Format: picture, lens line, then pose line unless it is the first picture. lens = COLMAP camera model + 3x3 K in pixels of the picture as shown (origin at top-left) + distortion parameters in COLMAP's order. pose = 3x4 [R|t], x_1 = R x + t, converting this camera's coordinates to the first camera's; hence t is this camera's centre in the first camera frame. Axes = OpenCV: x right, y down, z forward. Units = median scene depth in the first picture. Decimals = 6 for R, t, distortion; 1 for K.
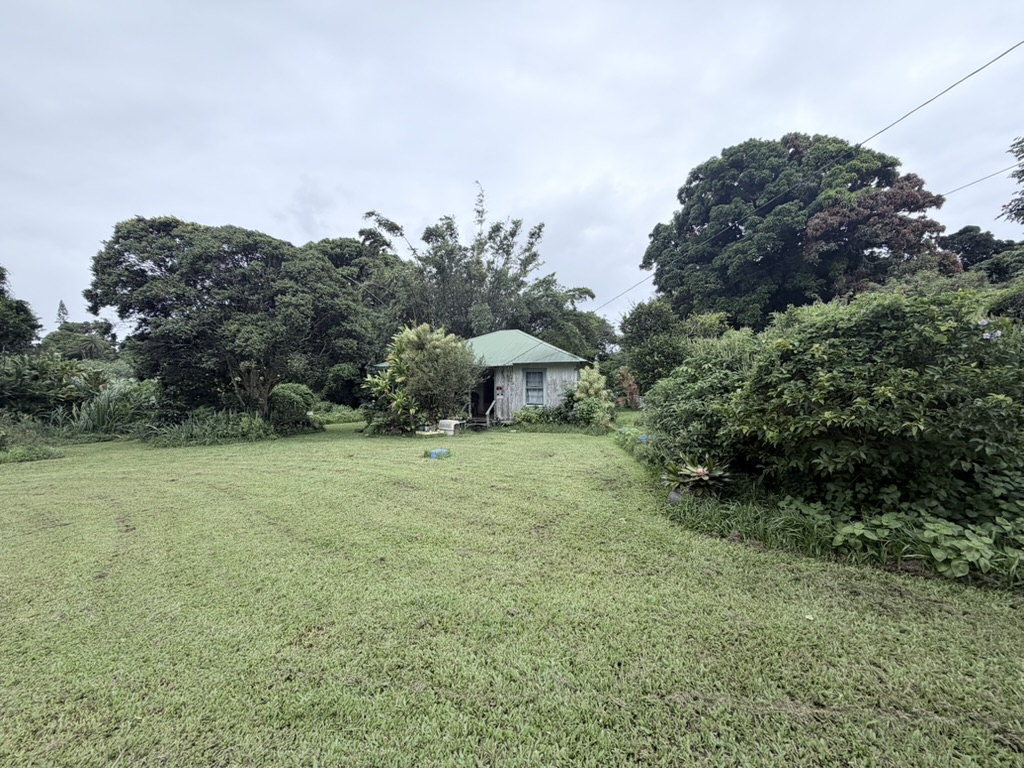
lens RADIAL K [[406.1, 0, 508.5], [0, 406.1, 383.3], [0, 0, 1]] dist [0.000615, -0.000628]
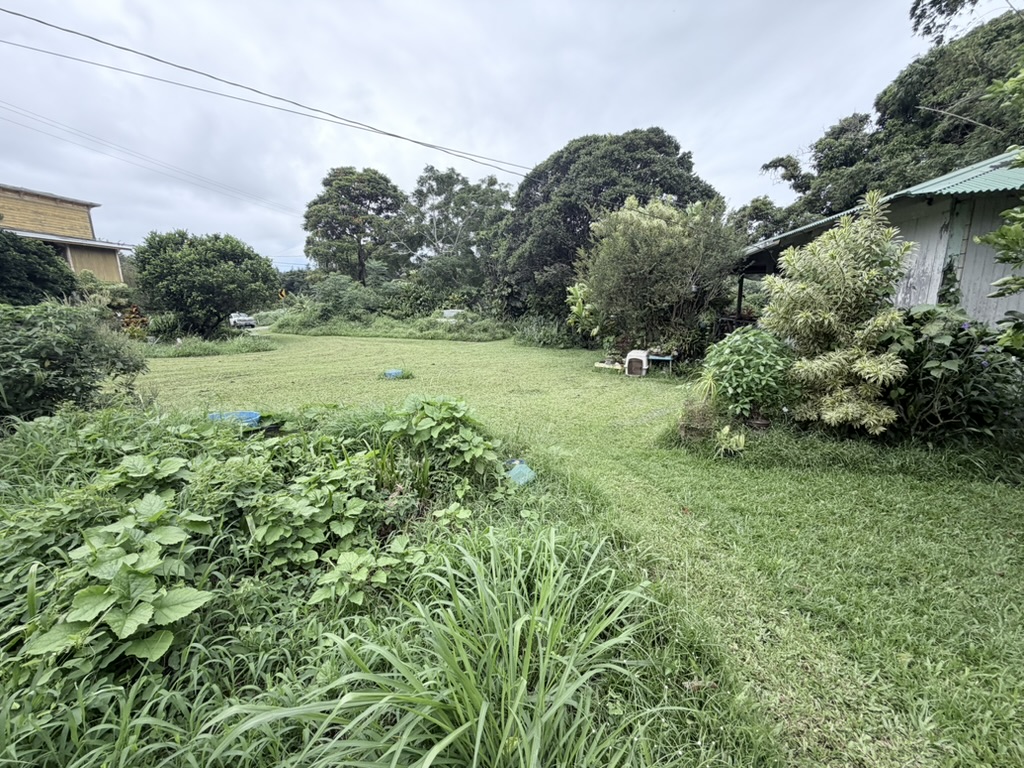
lens RADIAL K [[406.1, 0, 508.5], [0, 406.1, 383.3], [0, 0, 1]] dist [0.000615, -0.000628]
pose [[0.084479, 0.198987, -0.976354, 0.410273], [0.013932, 0.979525, 0.200839, 0.008169], [0.996328, -0.030569, 0.079977, 0.662298]]
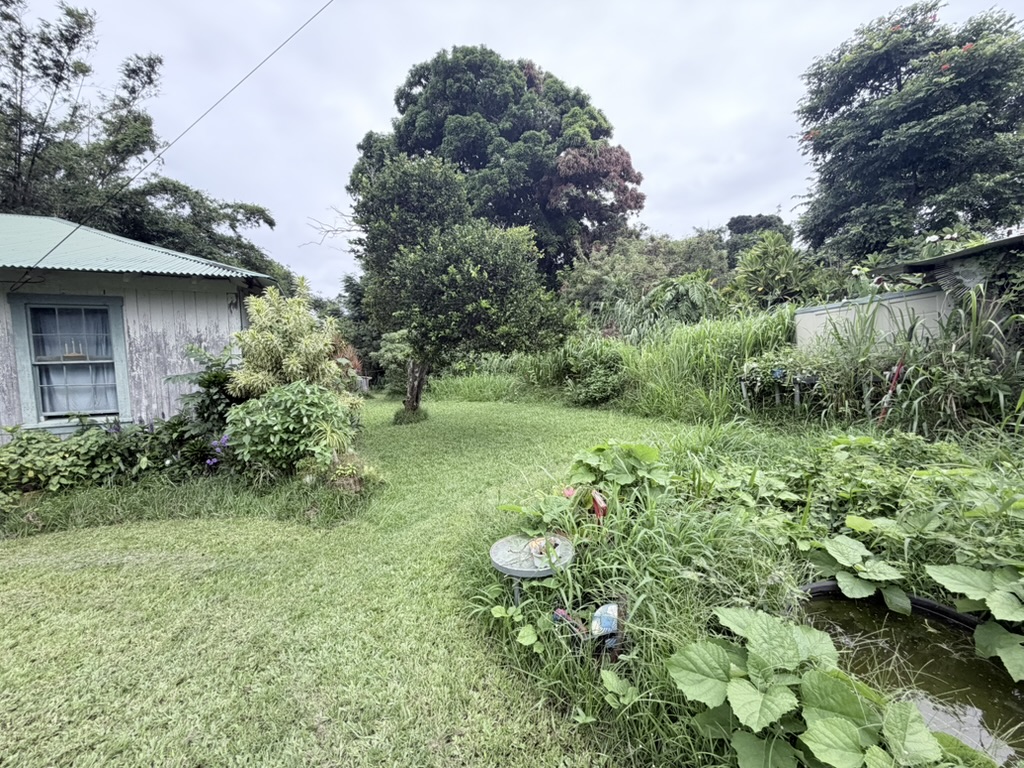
lens RADIAL K [[406.1, 0, 508.5], [0, 406.1, 383.3], [0, 0, 1]] dist [0.000615, -0.000628]
pose [[0.747629, -0.058777, 0.661511, 0.103382], [0.027028, 0.997943, 0.058123, 0.017977], [-0.663567, -0.025575, 0.747680, 0.560992]]
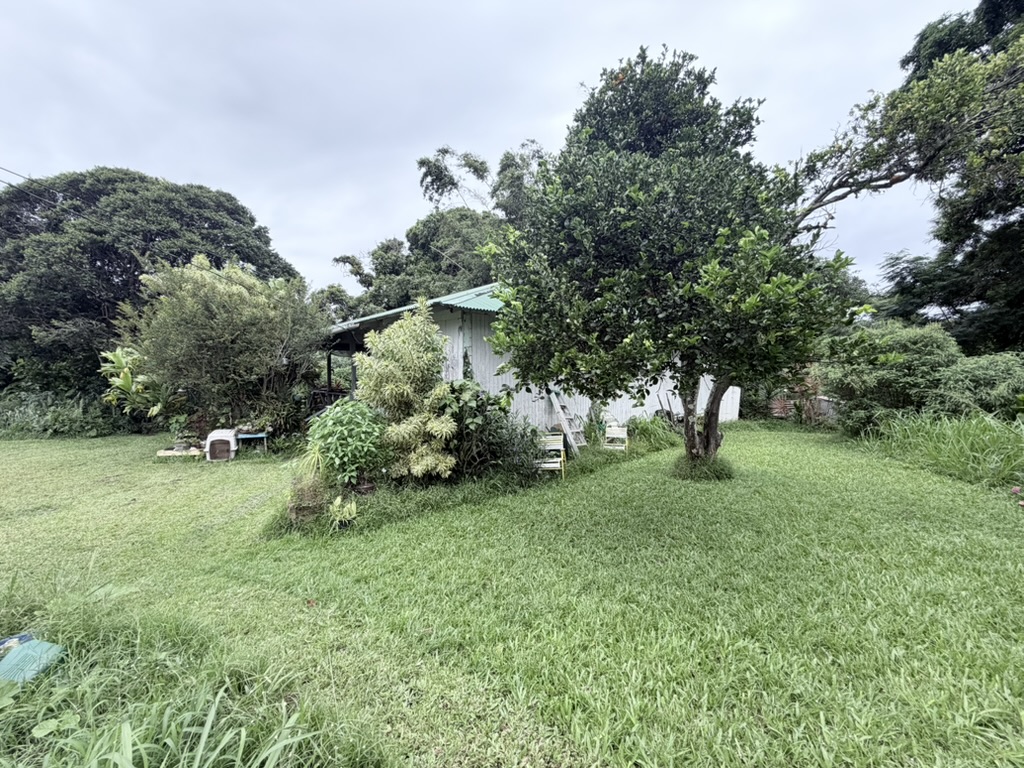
lens RADIAL K [[406.1, 0, 508.5], [0, 406.1, 383.3], [0, 0, 1]] dist [0.000615, -0.000628]
pose [[0.851306, 0.023588, -0.524138, 0.402907], [-0.011074, 0.999574, 0.026997, 0.007762], [0.524552, -0.017178, 0.851205, 0.658275]]
